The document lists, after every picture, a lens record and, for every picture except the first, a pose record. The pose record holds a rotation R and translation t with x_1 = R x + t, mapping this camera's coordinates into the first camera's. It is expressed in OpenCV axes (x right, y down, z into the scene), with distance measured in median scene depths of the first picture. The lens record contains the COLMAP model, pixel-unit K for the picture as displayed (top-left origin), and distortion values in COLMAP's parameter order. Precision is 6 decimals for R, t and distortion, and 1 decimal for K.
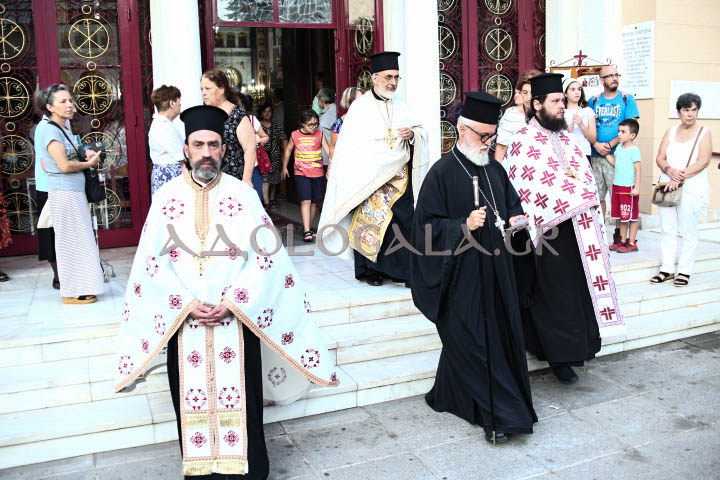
lens RADIAL K [[708.4, 0, 349.4], [0, 708.4, 240.6], [0, 0, 1]] dist [-0.146808, 0.096799]
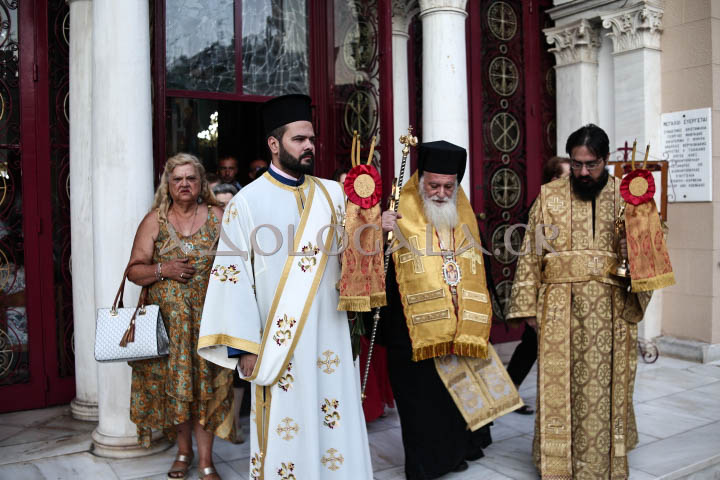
lens RADIAL K [[708.4, 0, 349.4], [0, 708.4, 240.6], [0, 0, 1]] dist [-0.146808, 0.096799]
pose [[0.985548, 0.003920, 0.169353, -0.114619], [0.016325, 0.992881, -0.117983, -0.068684], [-0.168610, 0.119043, 0.978468, 0.270725]]
